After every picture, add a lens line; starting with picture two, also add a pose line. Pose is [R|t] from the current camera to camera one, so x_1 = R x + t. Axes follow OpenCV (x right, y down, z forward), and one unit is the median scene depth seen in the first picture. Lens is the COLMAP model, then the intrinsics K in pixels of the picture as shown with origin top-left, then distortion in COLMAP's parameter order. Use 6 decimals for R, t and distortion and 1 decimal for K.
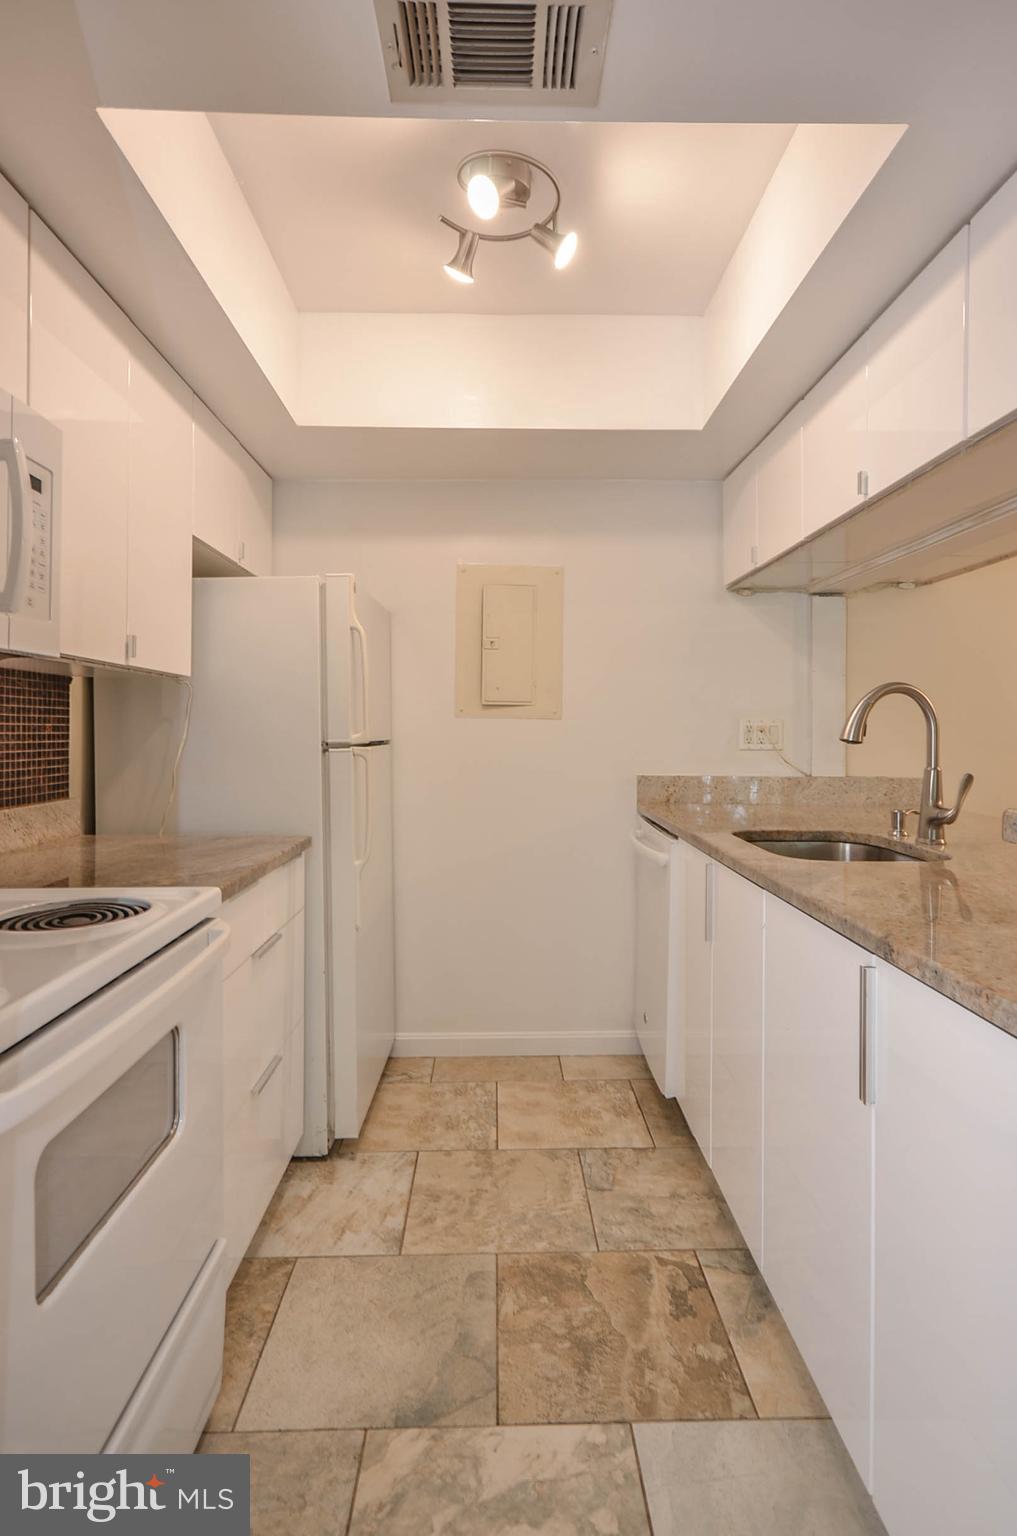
lens RADIAL K [[815.0, 0, 543.2], [0, 815.0, 736.4], [0, 0, 1]] dist [0.001314, 0.000345]
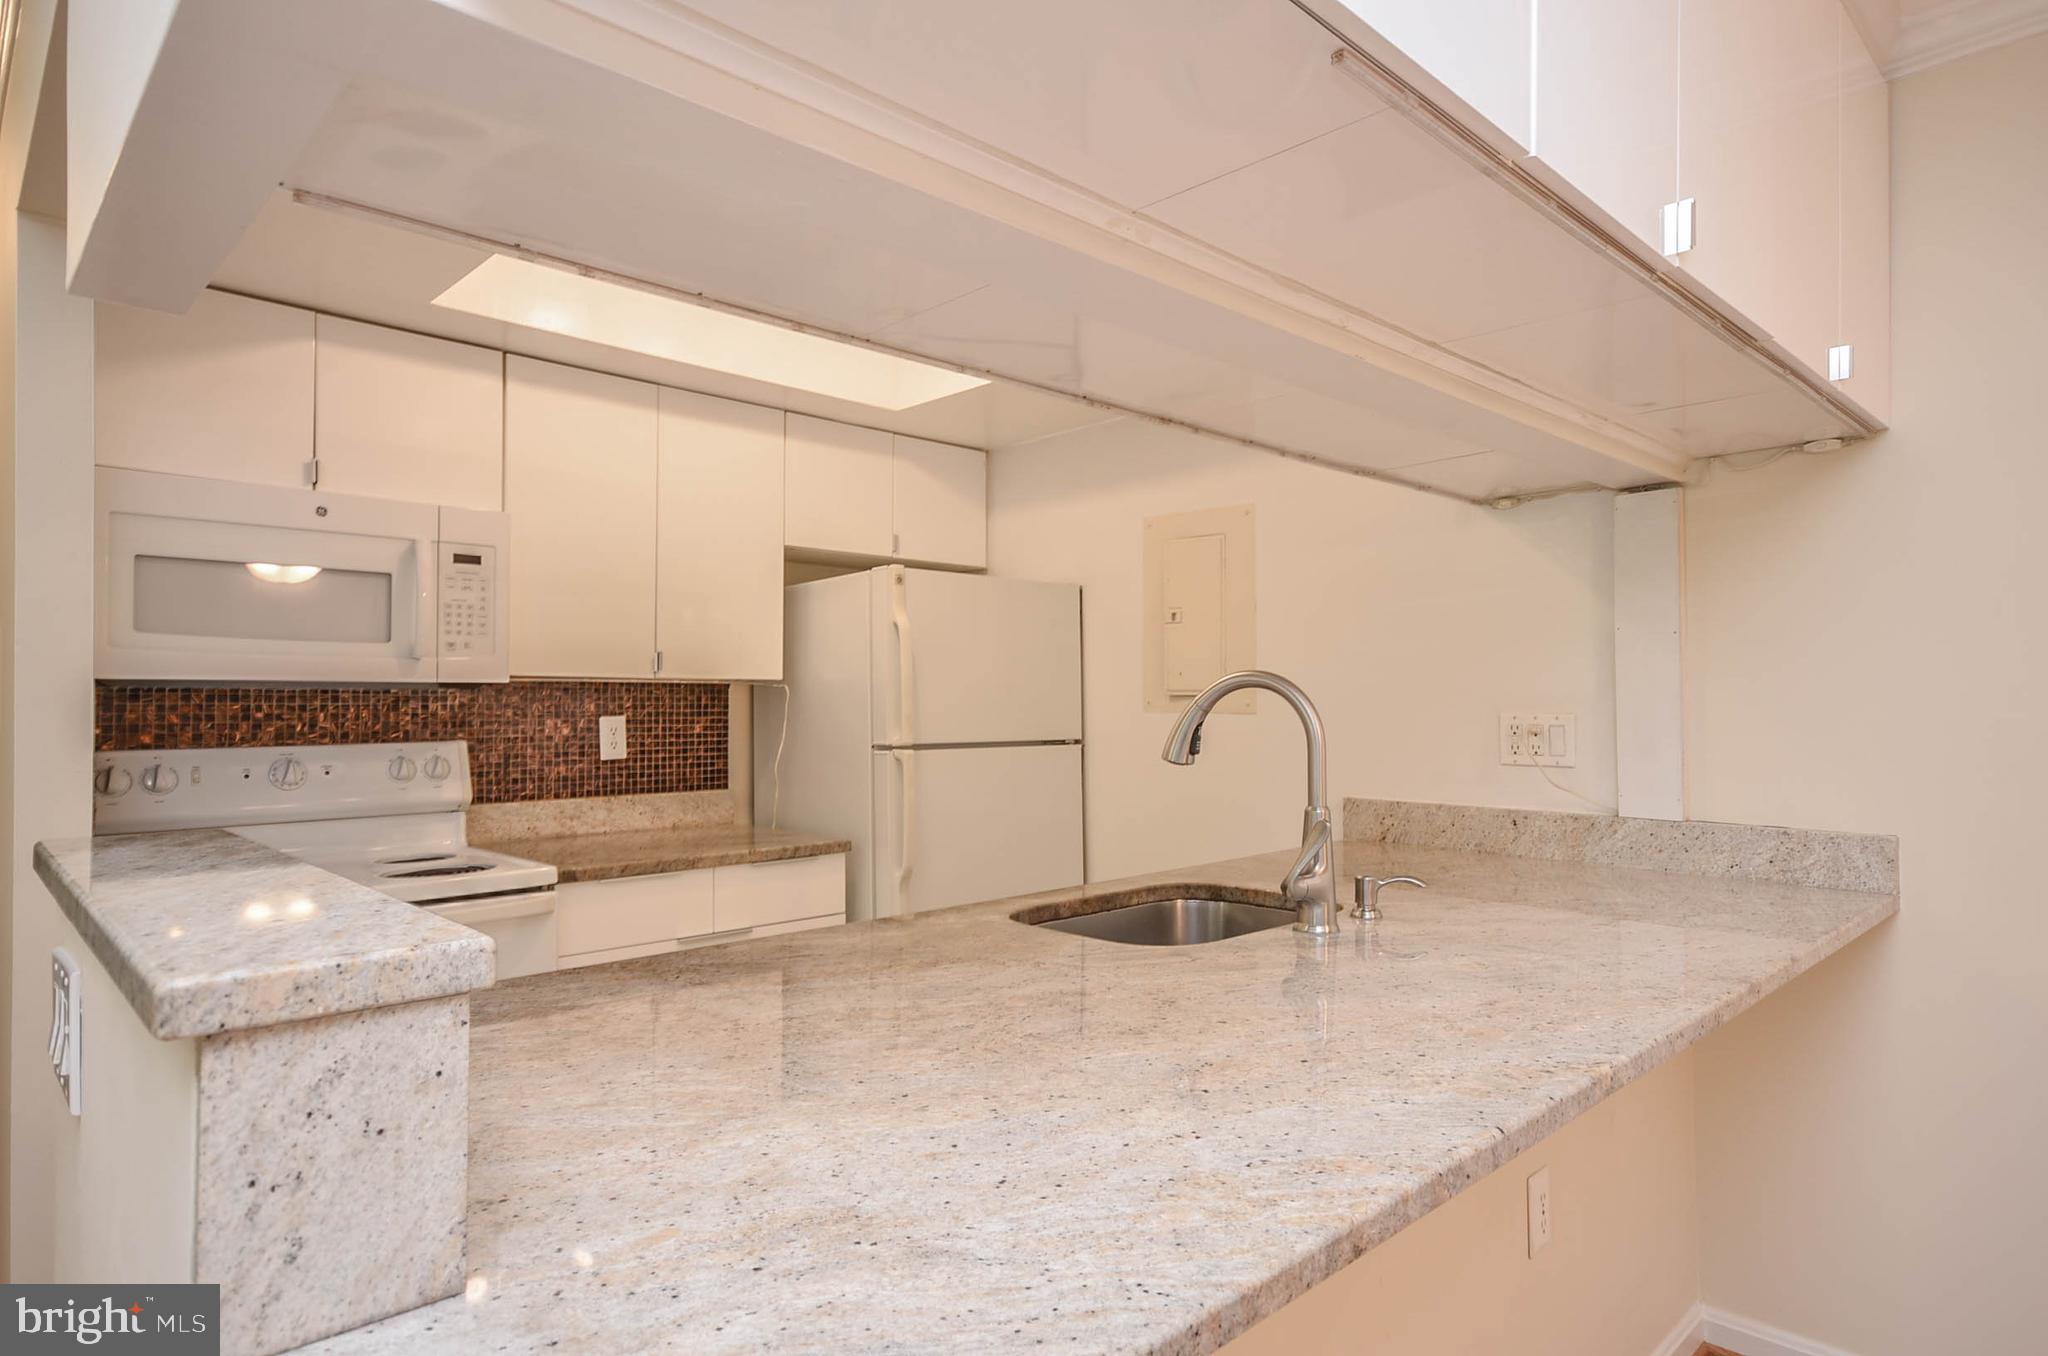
lens RADIAL K [[1167.0, 0, 1077.6], [0, 1167.0, 696.7], [0, 0, 1]] dist [0.002198, 0.010972]
pose [[0.673711, -0.009681, -0.738932, 0.680930], [0.000065, 0.999915, -0.013041, -0.022696], [0.738995, 0.008738, 0.673654, 0.187129]]
